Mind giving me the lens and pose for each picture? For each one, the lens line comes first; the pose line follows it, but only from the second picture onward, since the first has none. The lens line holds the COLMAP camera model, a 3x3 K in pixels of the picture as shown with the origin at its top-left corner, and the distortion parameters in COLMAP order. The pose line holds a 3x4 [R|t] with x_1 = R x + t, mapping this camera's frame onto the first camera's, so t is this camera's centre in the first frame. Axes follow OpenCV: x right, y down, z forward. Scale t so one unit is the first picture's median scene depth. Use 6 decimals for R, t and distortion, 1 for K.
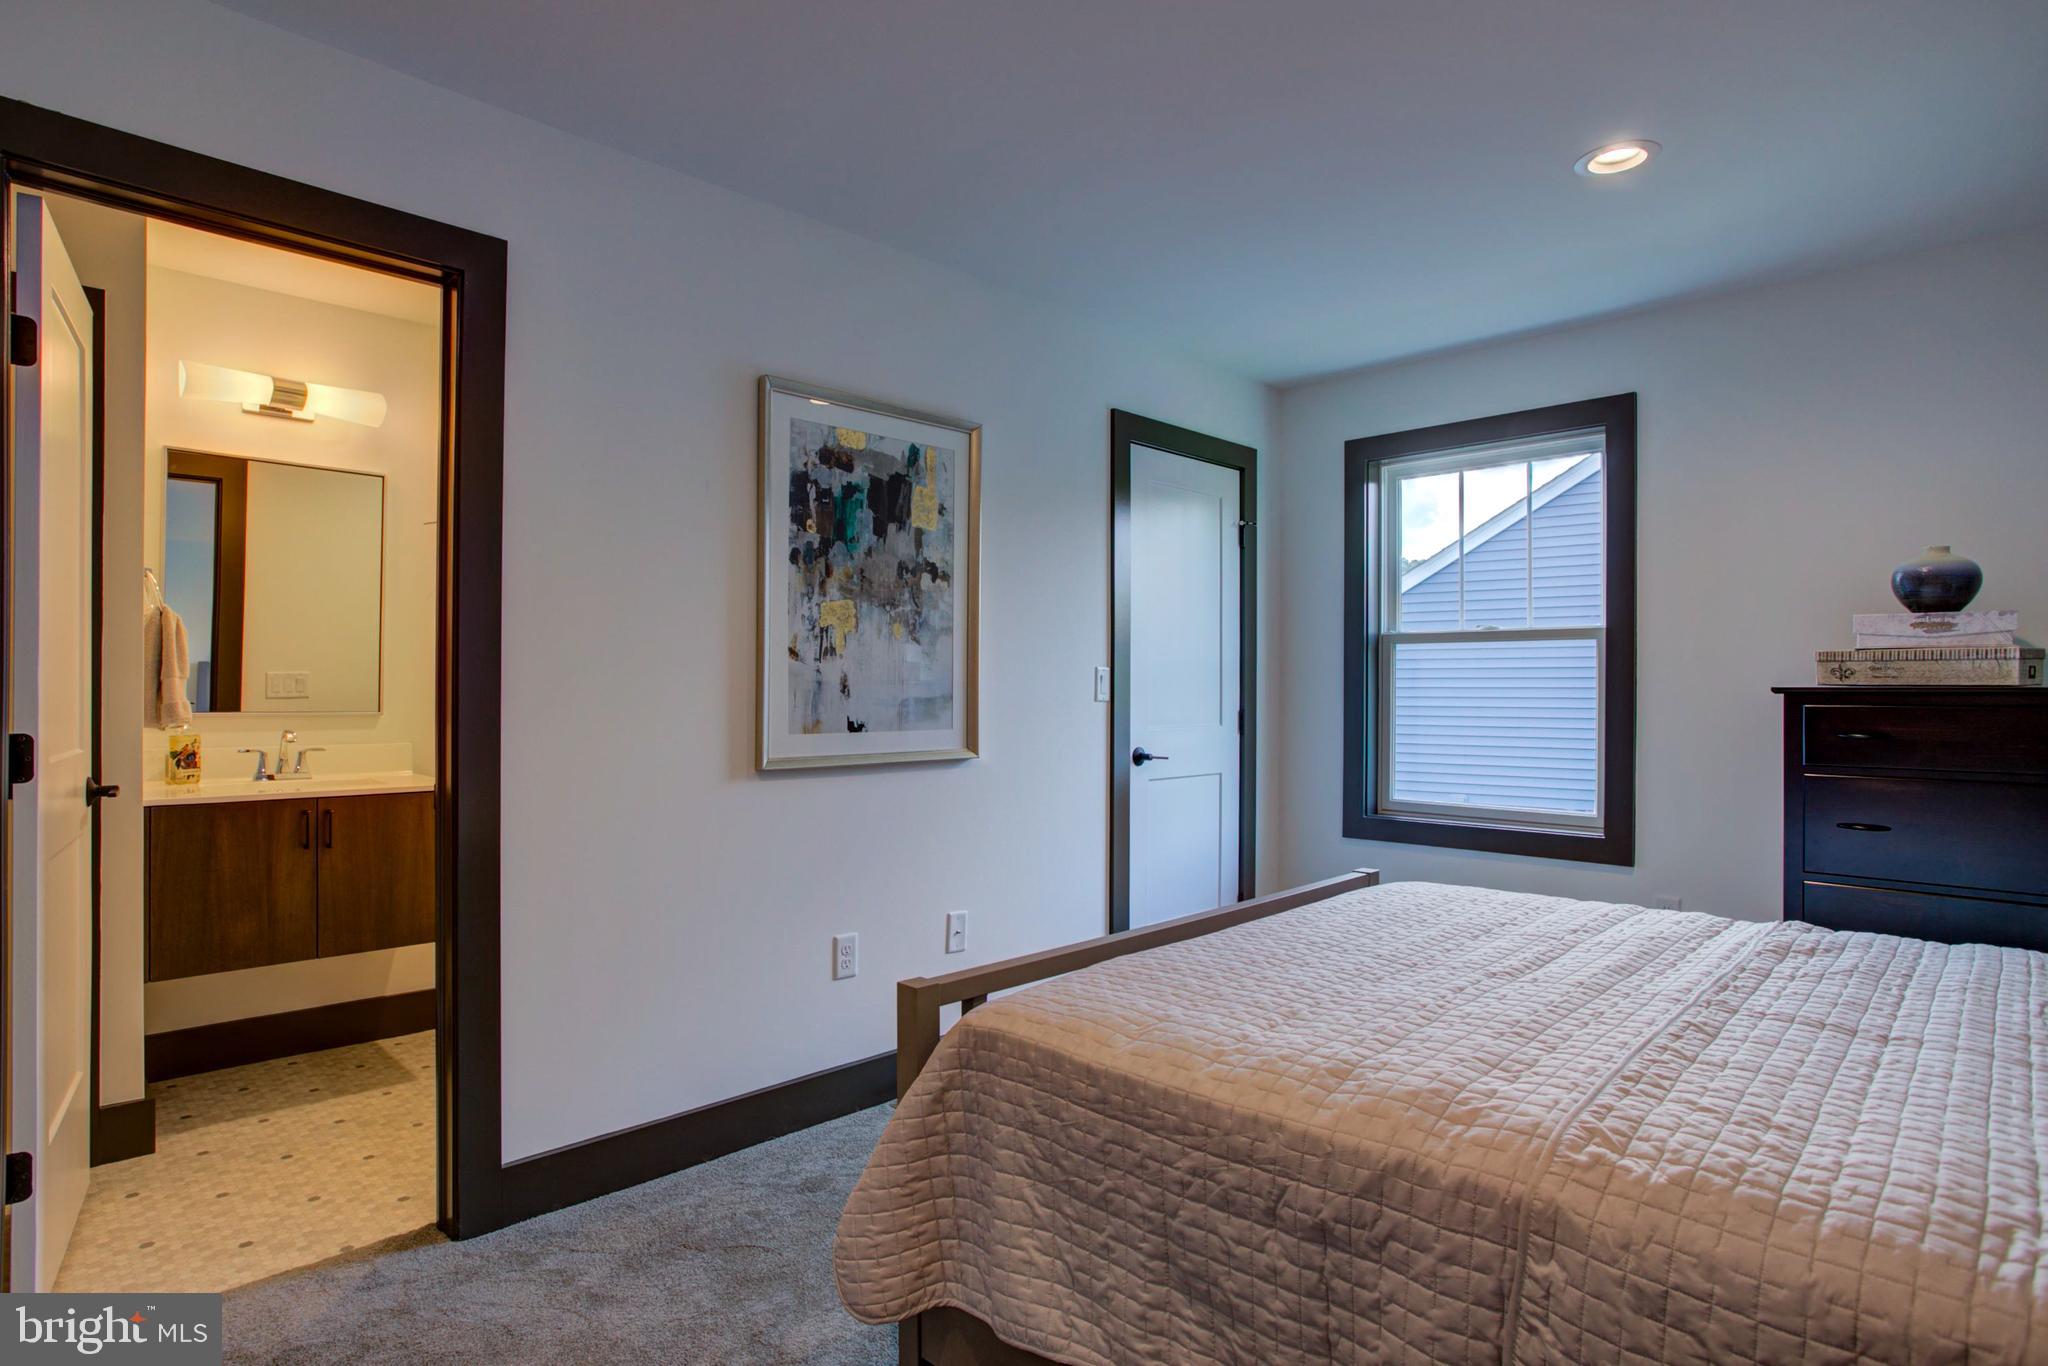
lens RADIAL K [[1078.7, 0, 1024.0], [0, 1078.7, 683.0], [0, 0, 1]] dist [0.001719, 0.001340]
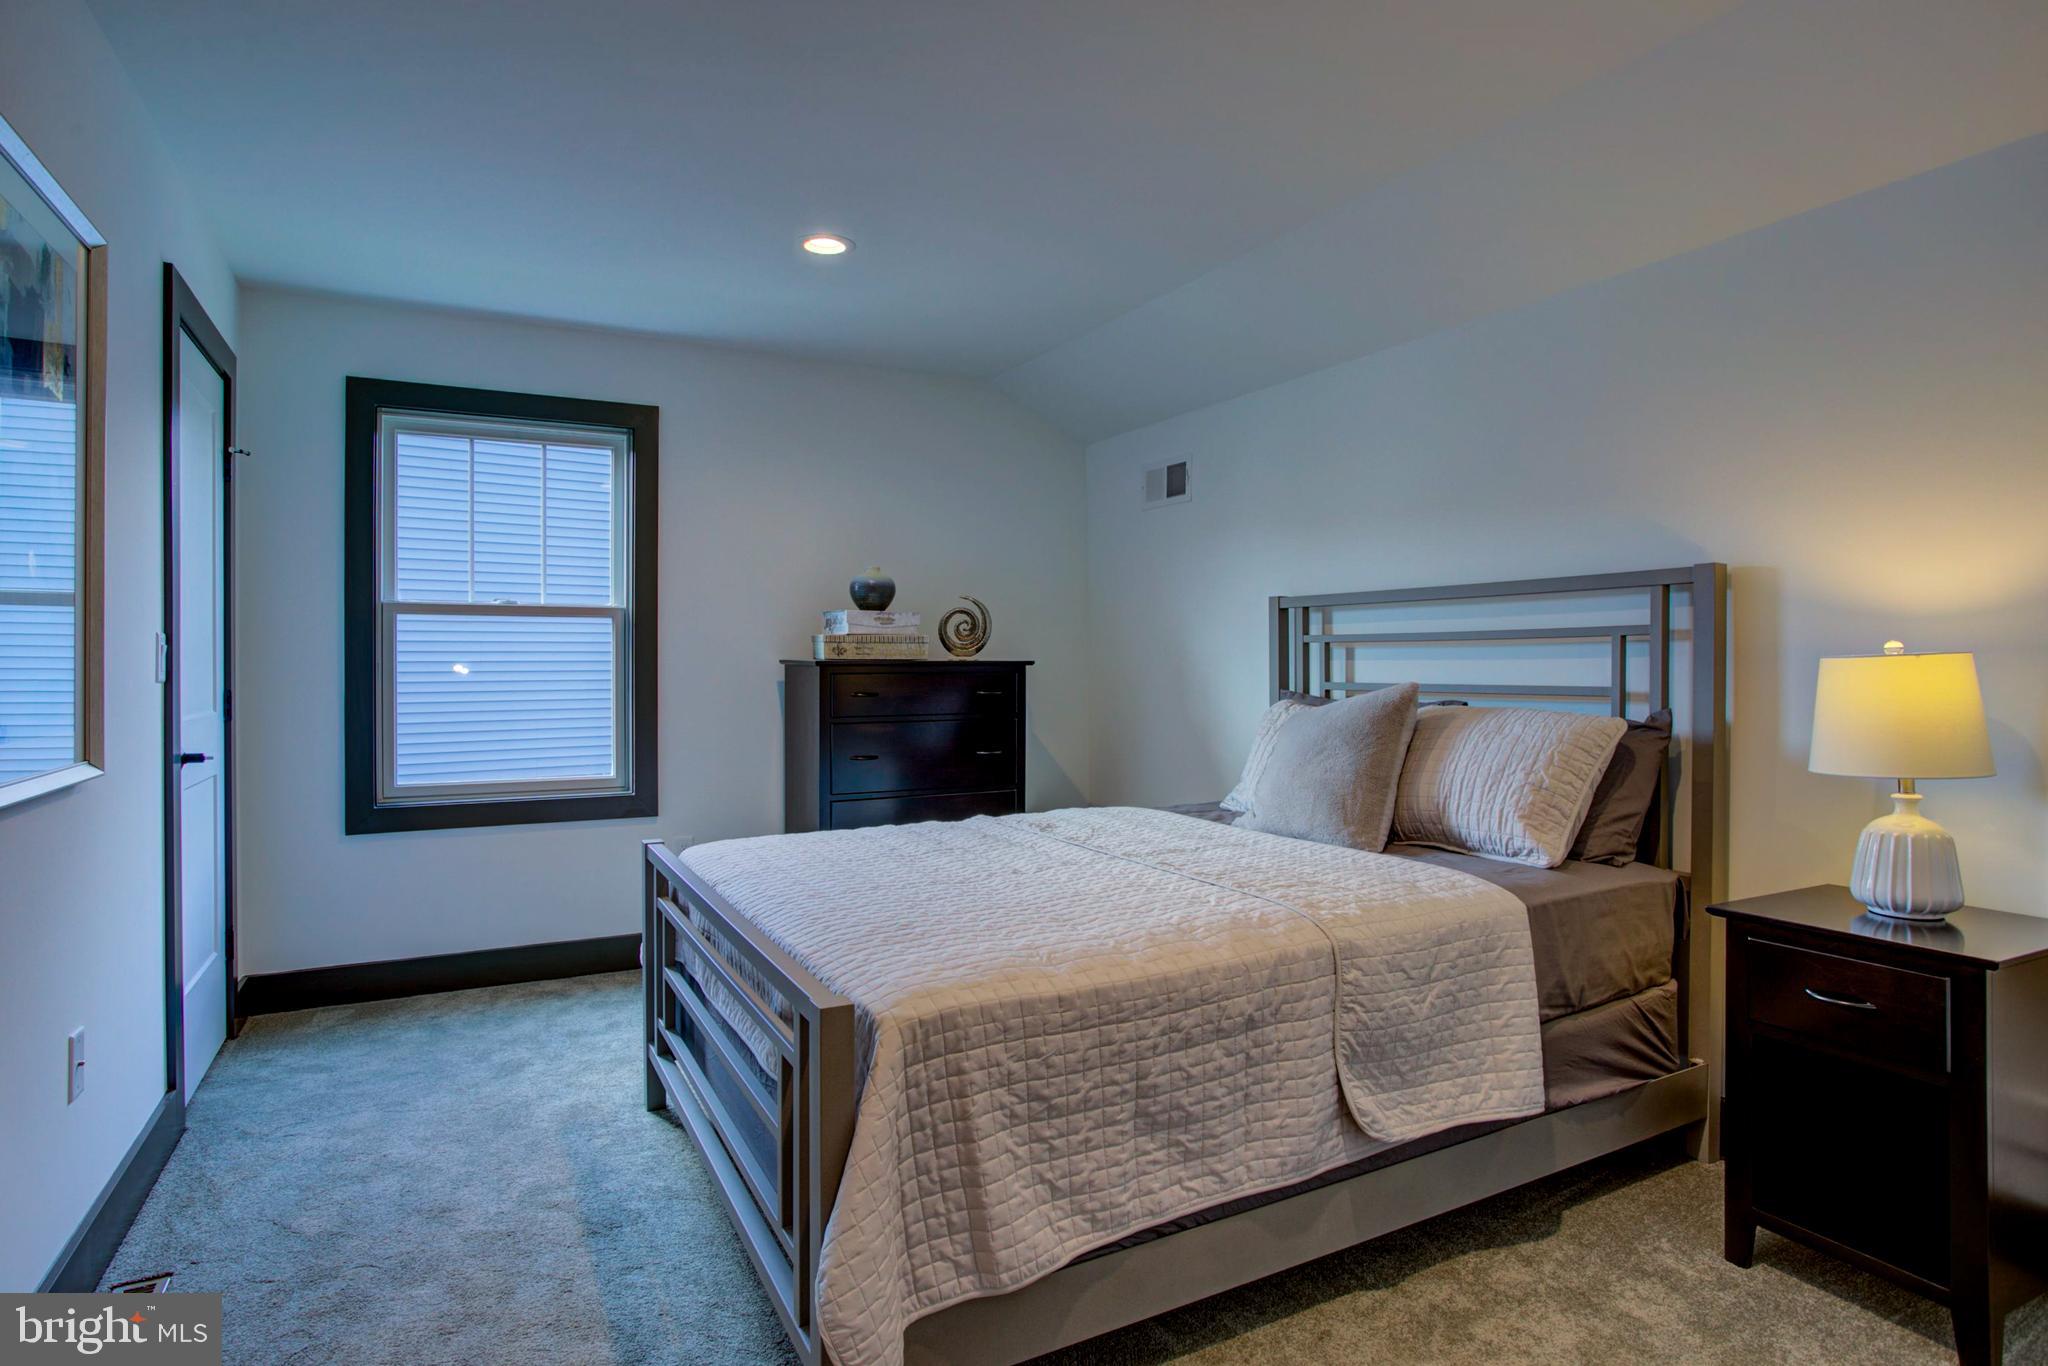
lens RADIAL K [[1066.9, 0, 1018.9], [0, 1066.9, 656.9], [0, 0, 1]] dist [-0.027457, 0.000131]
pose [[0.310778, 0.003645, 0.950476, -0.523123], [-0.002274, 0.999993, -0.003091, 0.002751], [-0.950480, -0.001201, 0.310784, 0.361734]]
